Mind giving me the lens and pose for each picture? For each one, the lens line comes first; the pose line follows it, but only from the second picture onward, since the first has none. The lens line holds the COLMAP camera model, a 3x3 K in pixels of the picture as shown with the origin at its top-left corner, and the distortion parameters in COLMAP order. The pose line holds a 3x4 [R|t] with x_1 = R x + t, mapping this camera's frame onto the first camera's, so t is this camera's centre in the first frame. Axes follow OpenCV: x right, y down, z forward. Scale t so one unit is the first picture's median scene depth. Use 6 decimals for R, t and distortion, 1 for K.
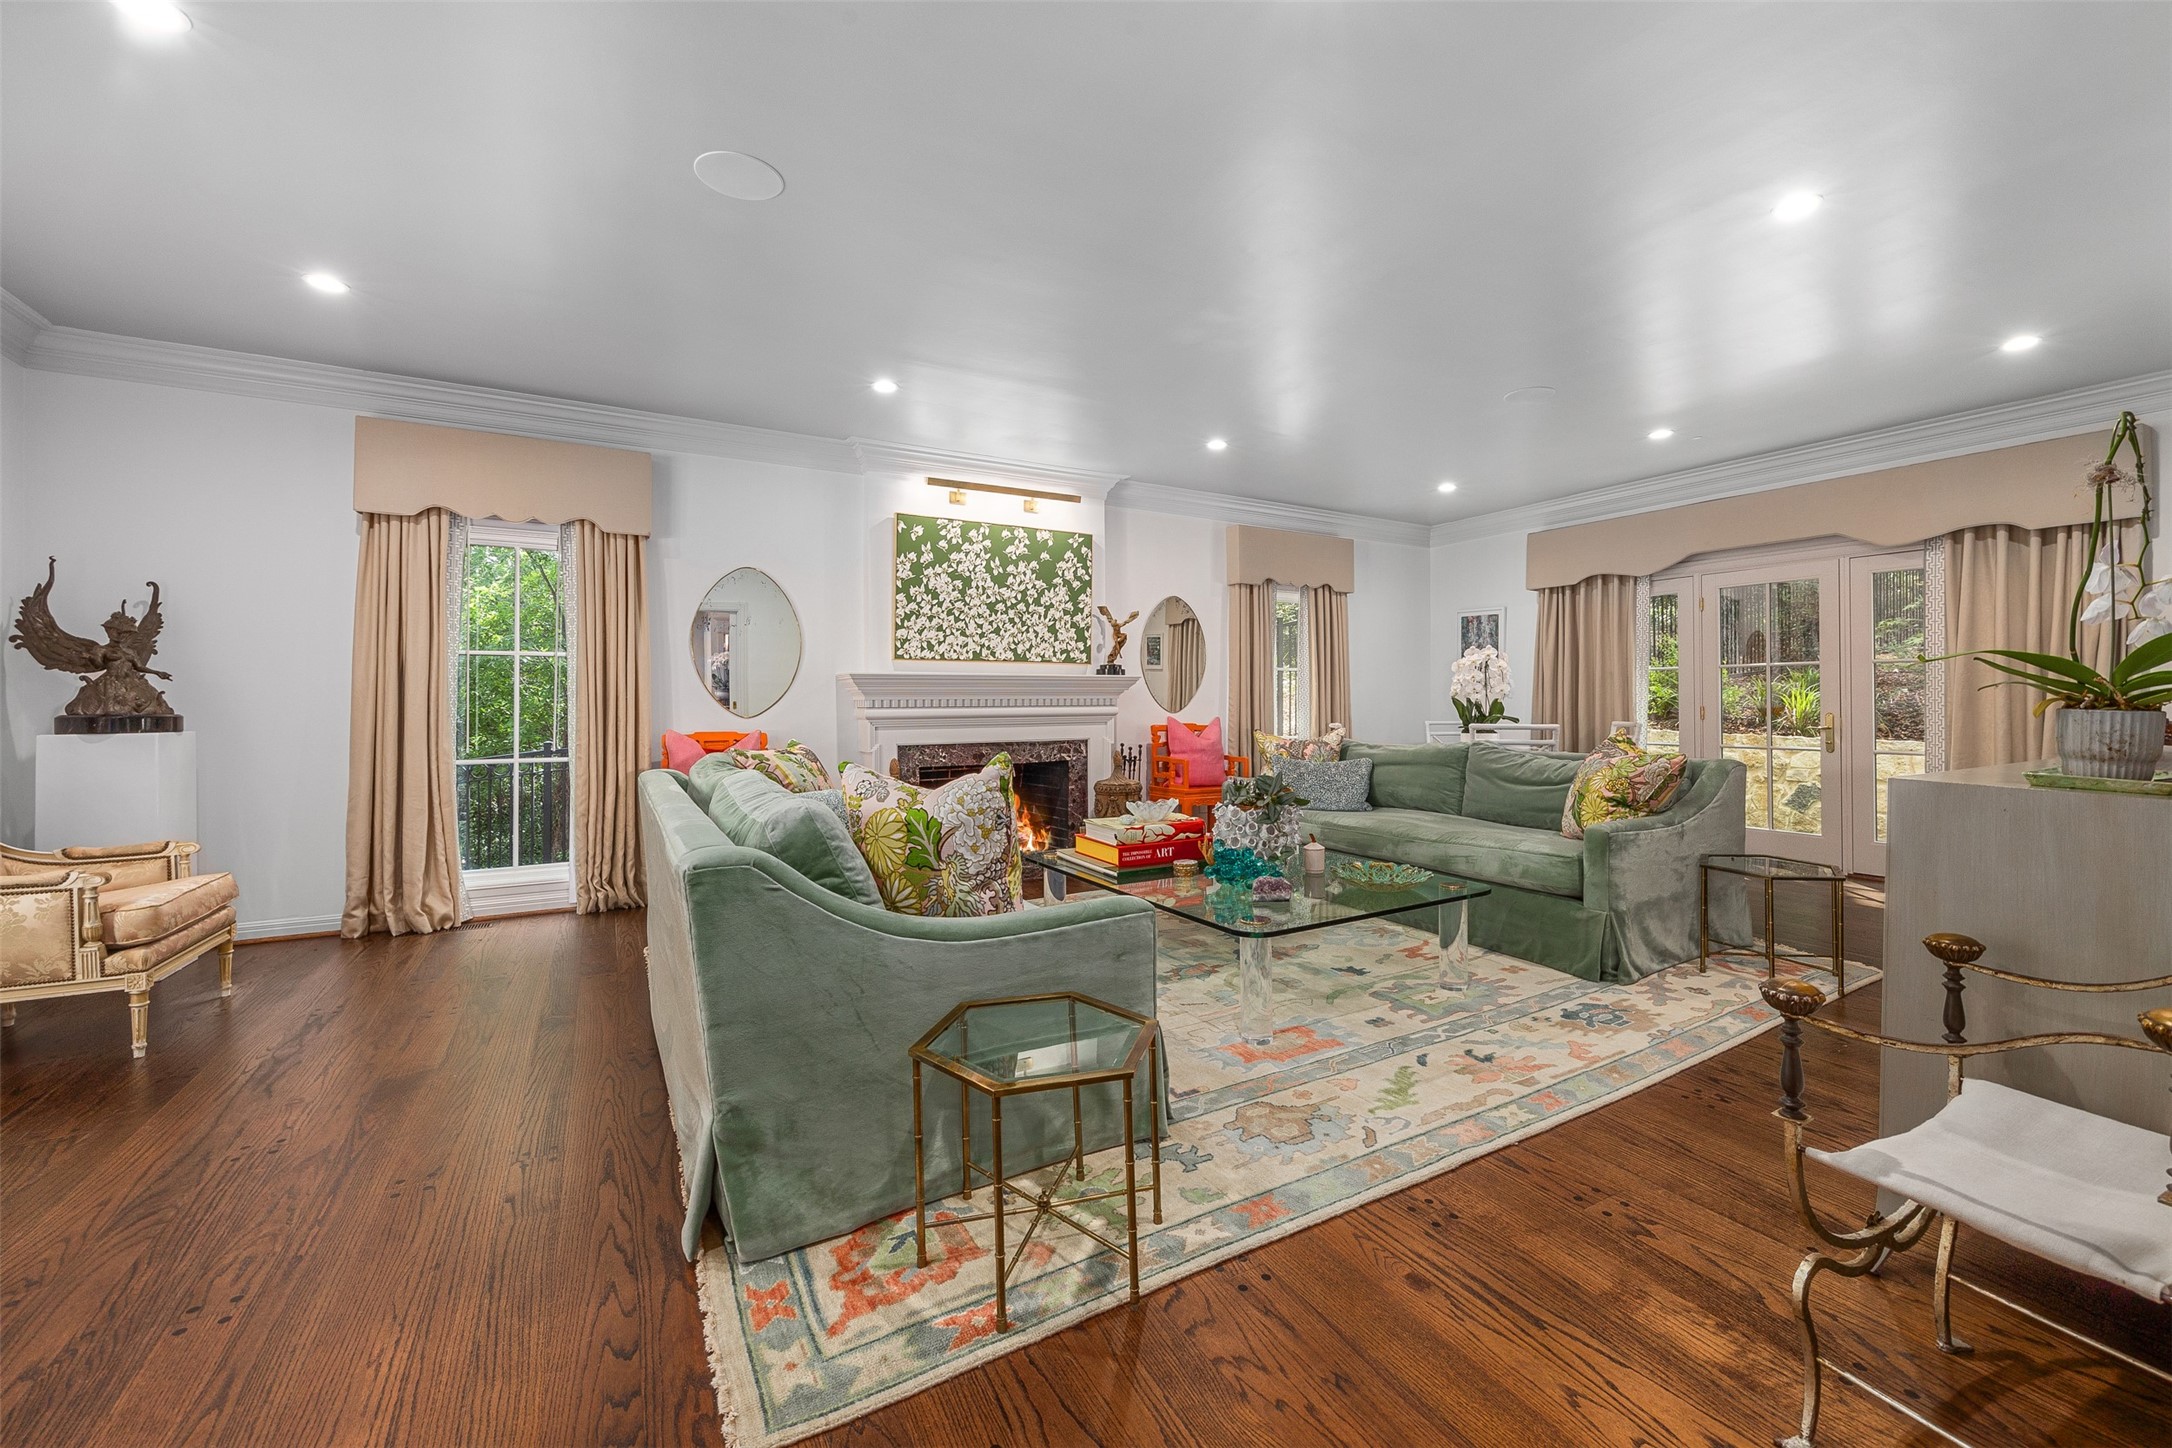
lens RADIAL K [[916.9, 0, 1114.9], [0, 916.9, 705.5], [0, 0, 1]] dist [0.003289, -0.000794]
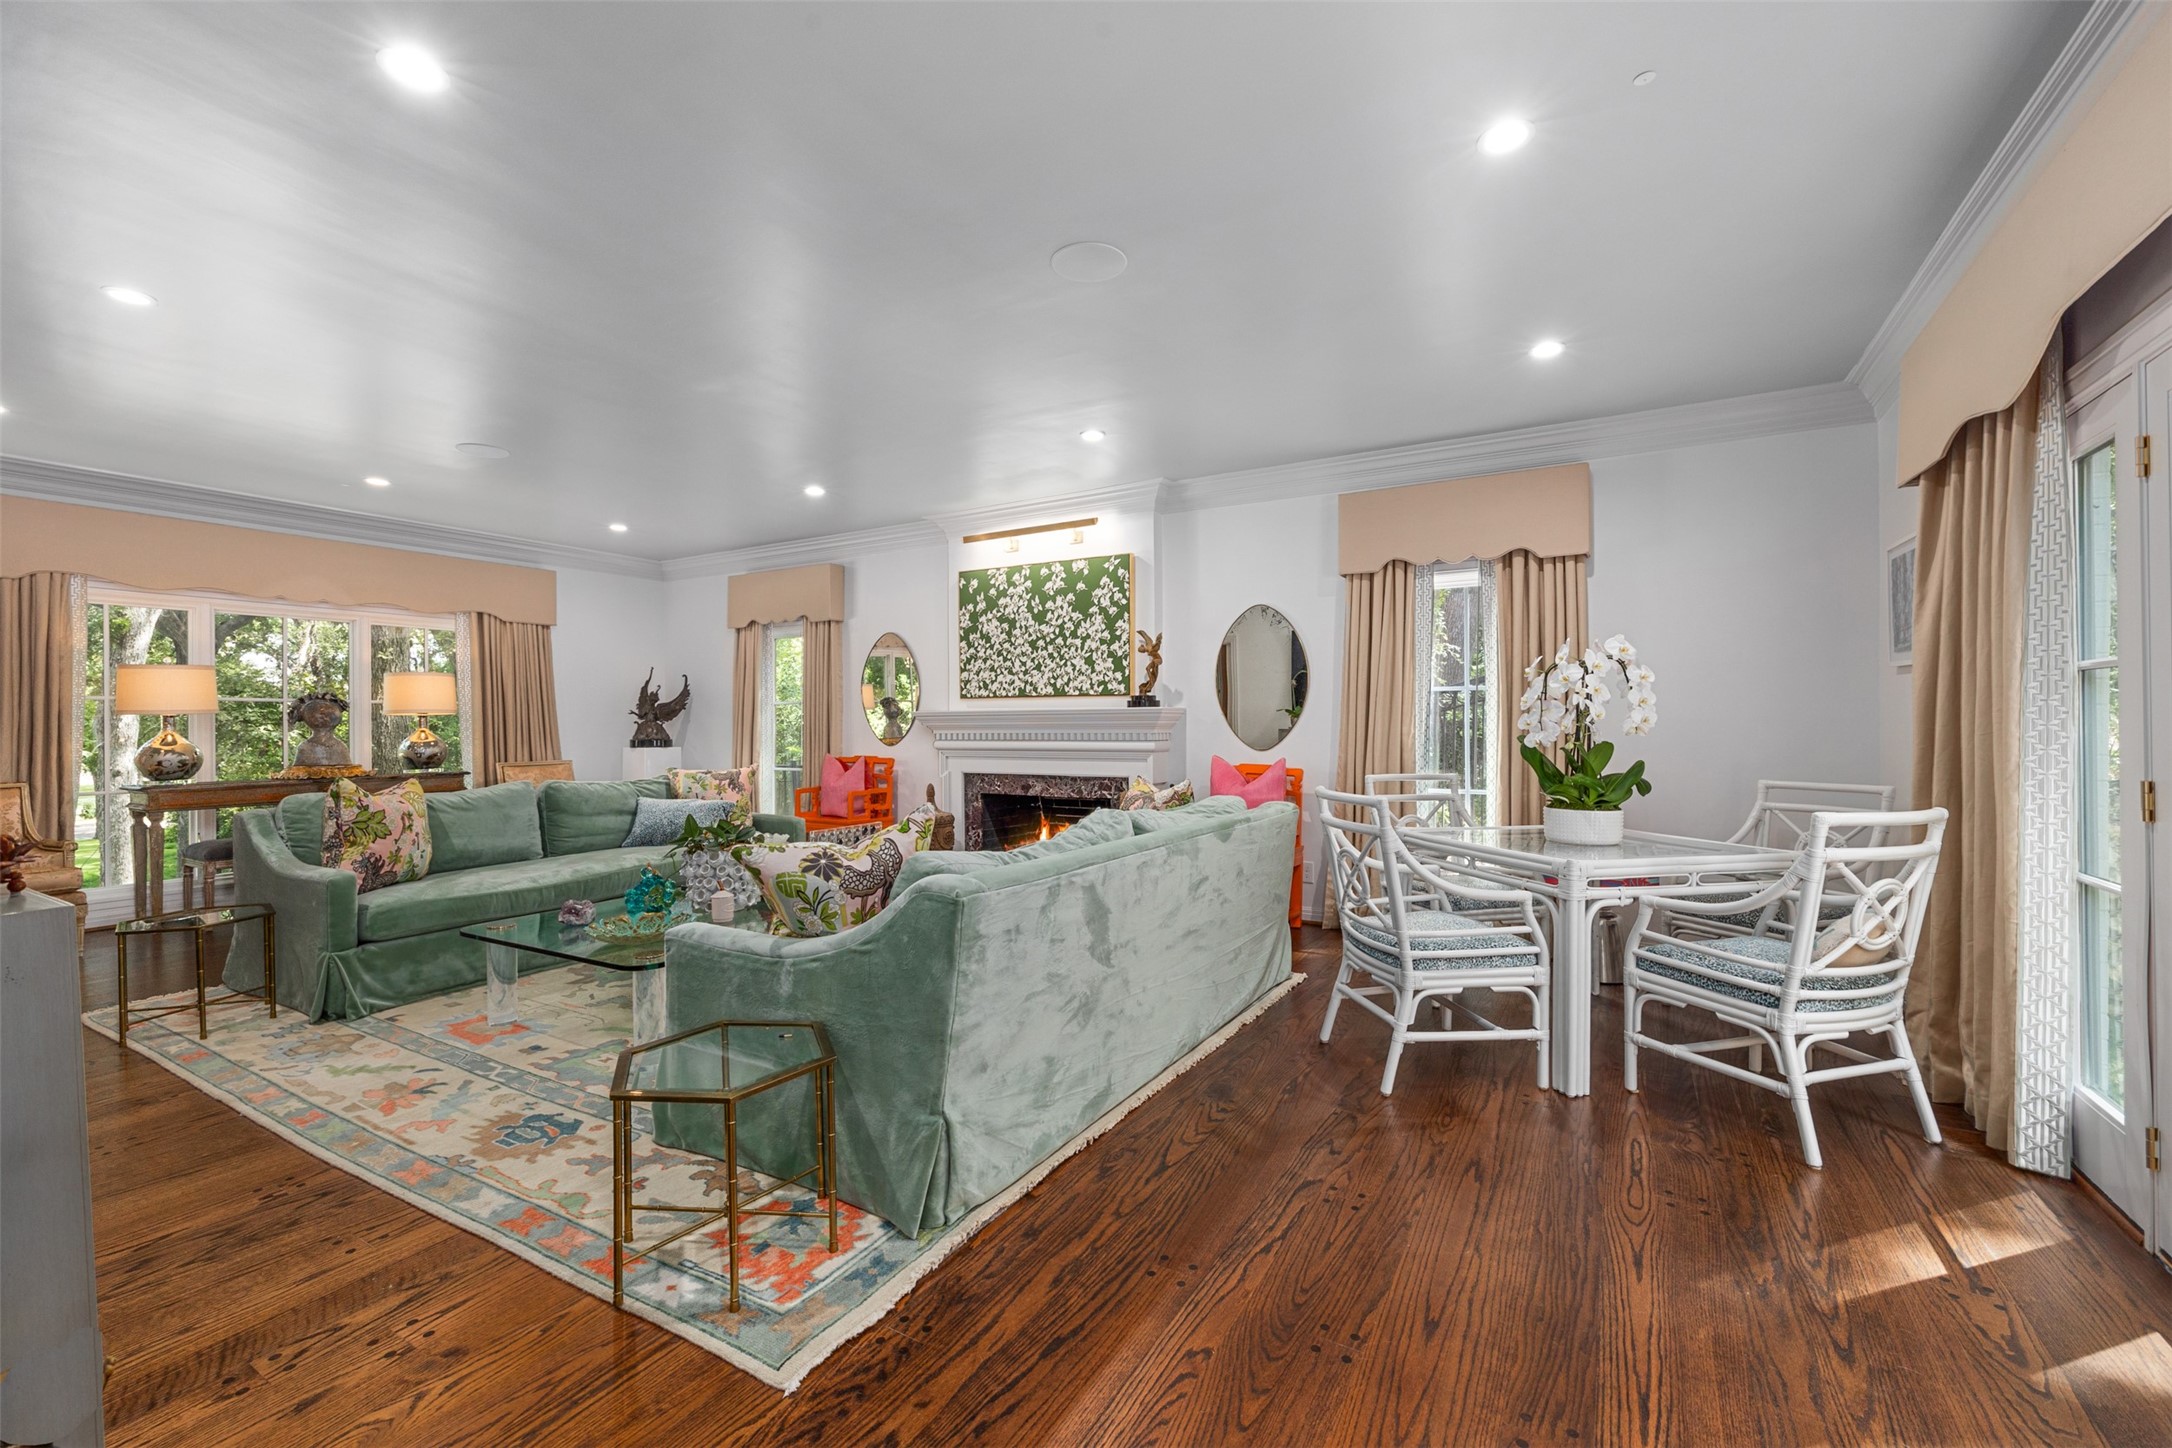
lens RADIAL K [[916.9, 0, 1079.1], [0, 916.9, 719.7], [0, 0, 1]] dist [0.003289, -0.000794]
pose [[0.451483, -0.002590, -0.892276, 0.808813], [-0.002964, 0.999986, -0.004402, -0.017766], [0.892275, 0.004632, 0.451469, 0.574886]]
